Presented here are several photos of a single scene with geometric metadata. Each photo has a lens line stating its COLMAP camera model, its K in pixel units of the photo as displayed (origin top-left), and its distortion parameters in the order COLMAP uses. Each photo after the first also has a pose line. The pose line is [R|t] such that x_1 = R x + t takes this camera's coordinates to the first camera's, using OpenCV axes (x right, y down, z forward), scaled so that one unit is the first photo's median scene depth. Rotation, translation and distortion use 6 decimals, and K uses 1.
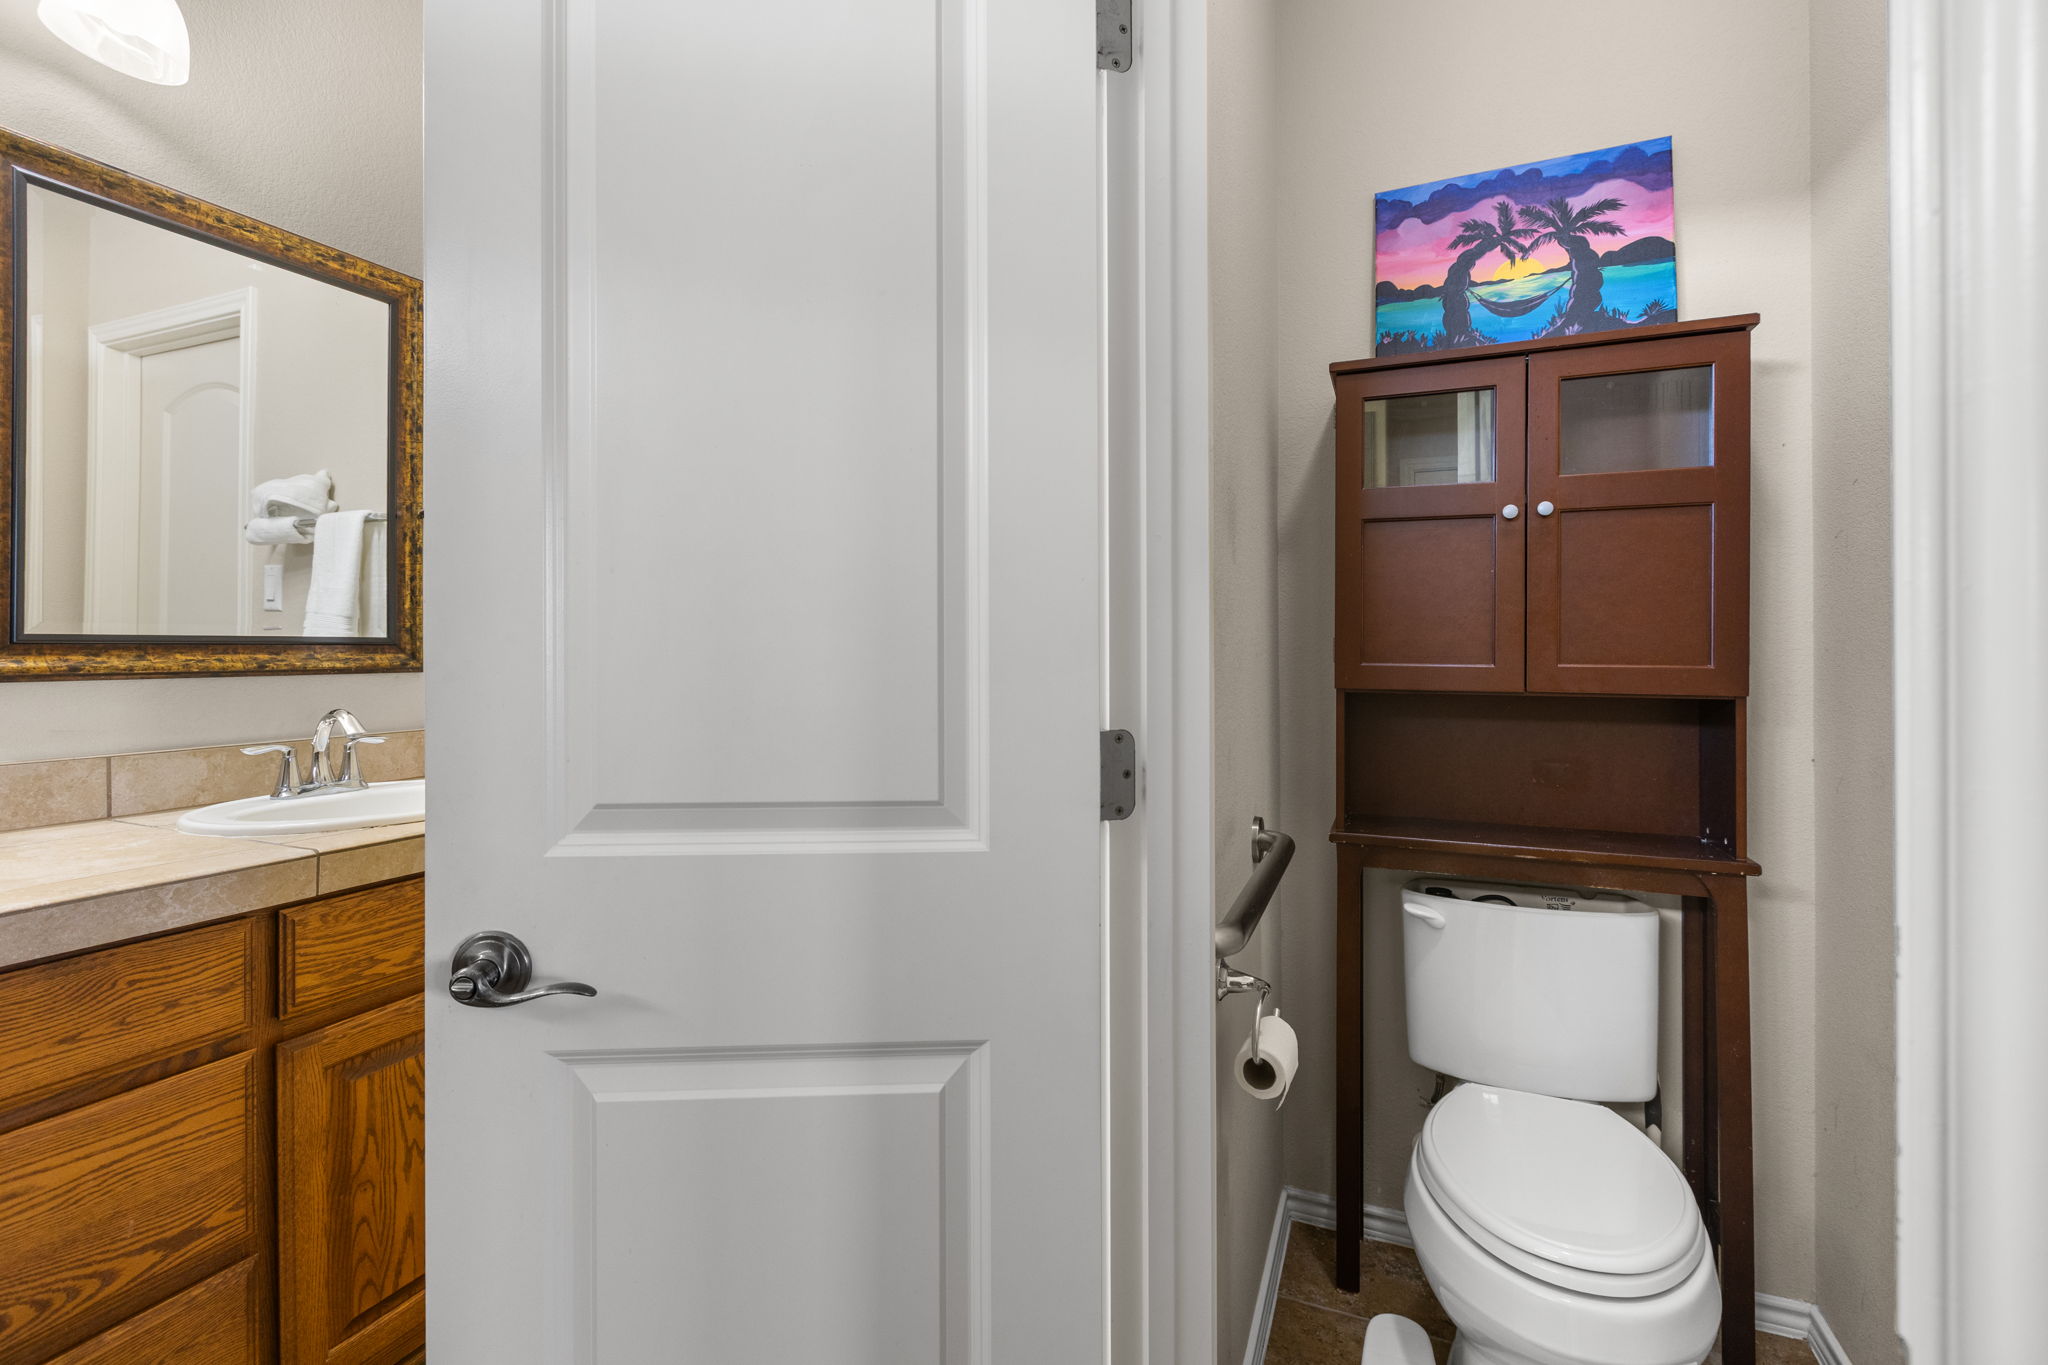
lens RADIAL K [[910.1, 0, 1016.3], [0, 910.1, 652.6], [0, 0, 1]] dist [-0.001236, -0.000759]
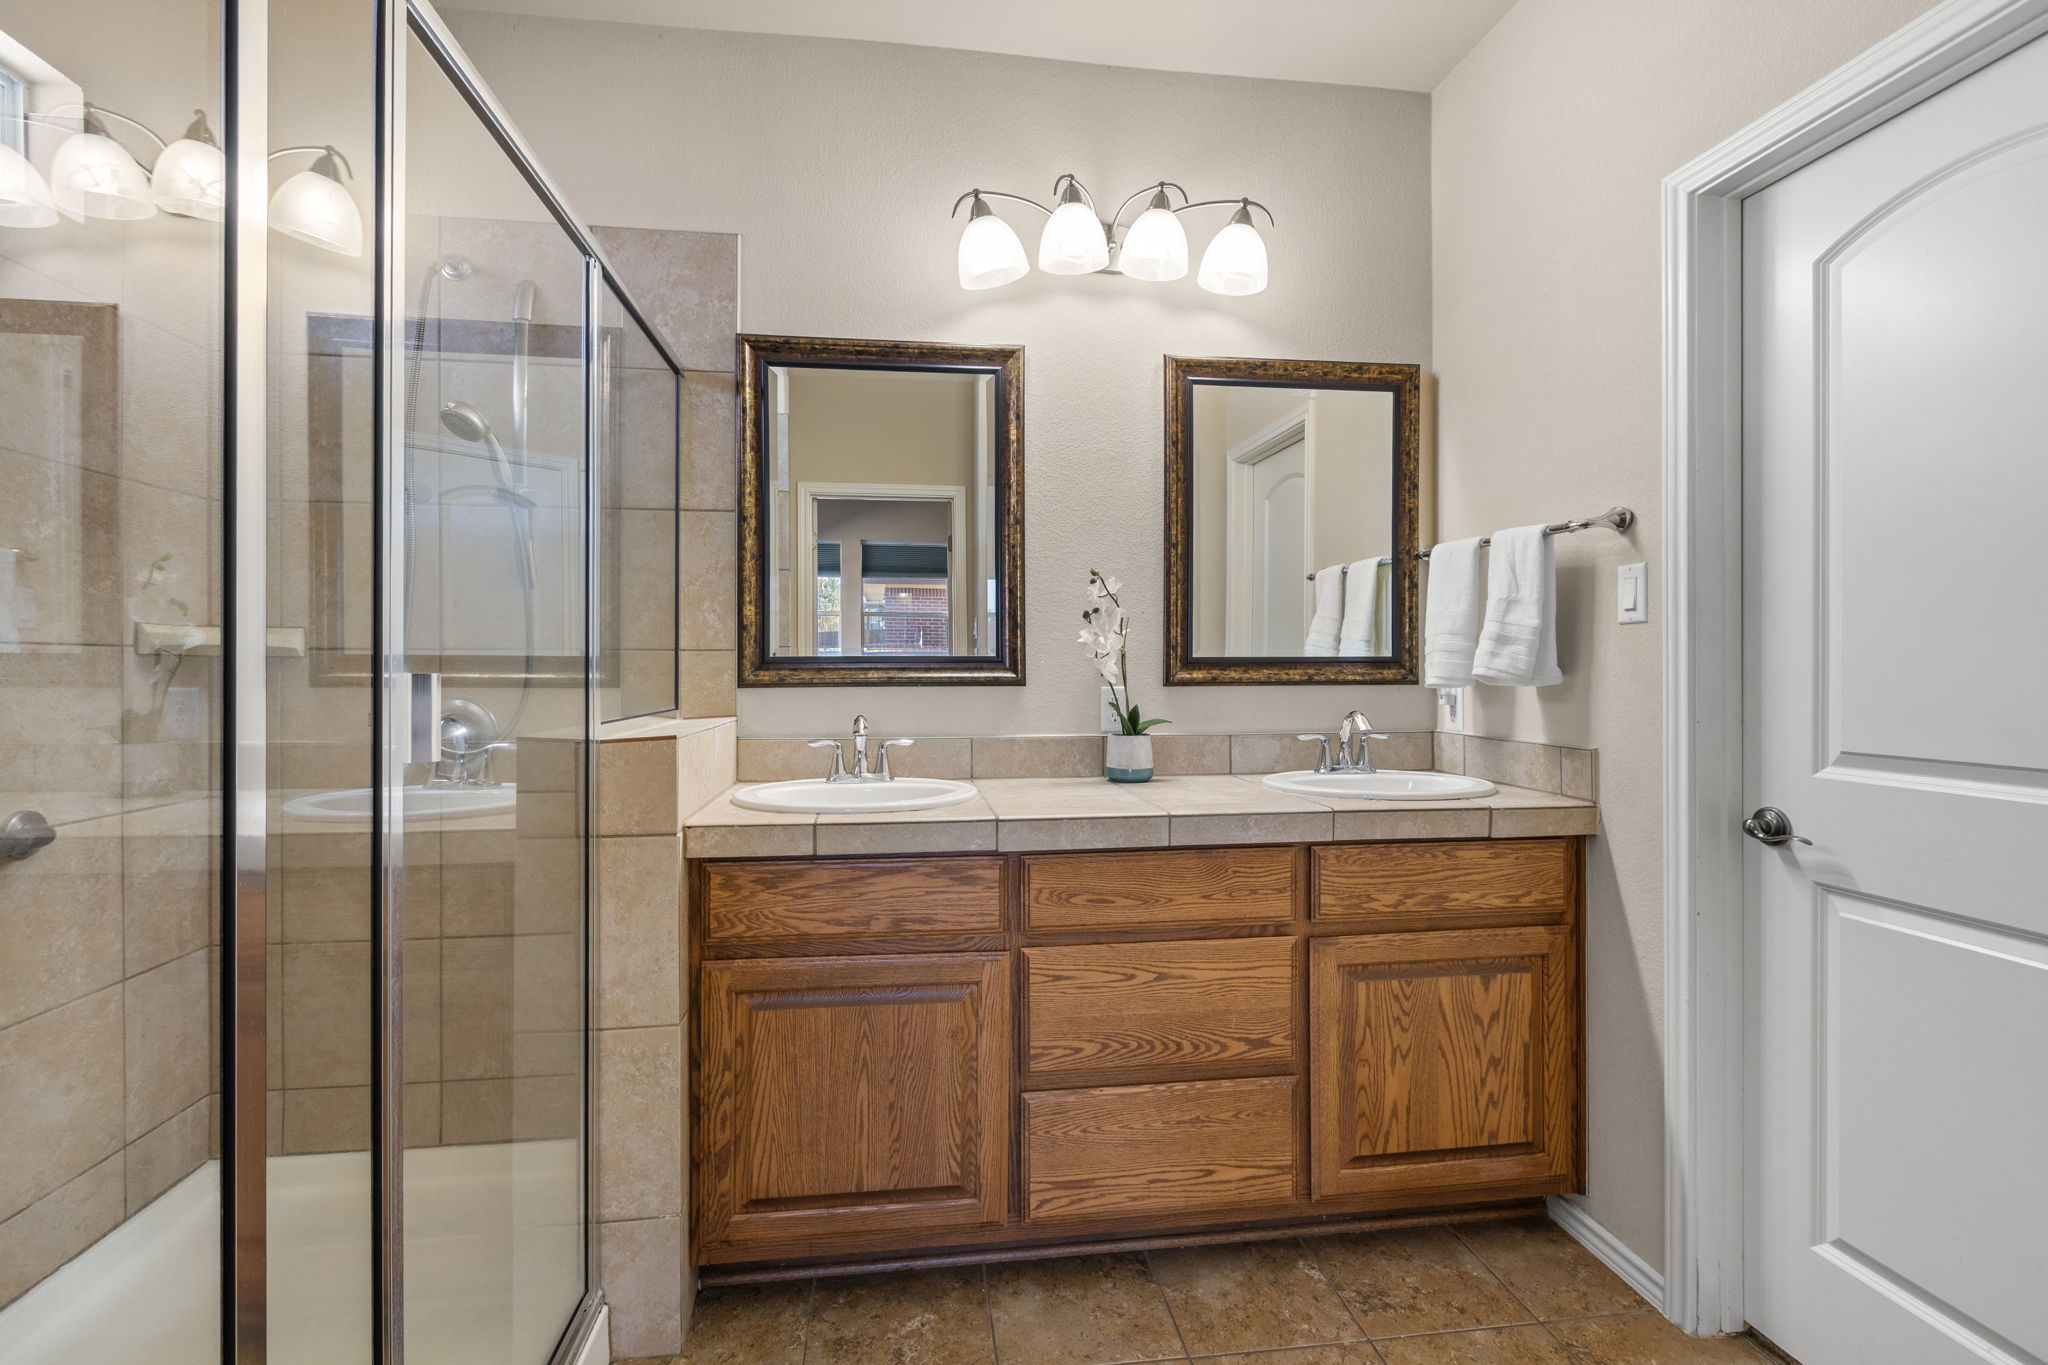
lens RADIAL K [[910.1, 0, 1016.3], [0, 910.1, 652.6], [0, 0, 1]] dist [-0.001236, -0.000759]
pose [[0.511140, -0.016736, -0.859334, 0.182256], [-0.000900, 0.999799, -0.020008, 0.004923], [0.859497, 0.011000, 0.511022, -0.134540]]
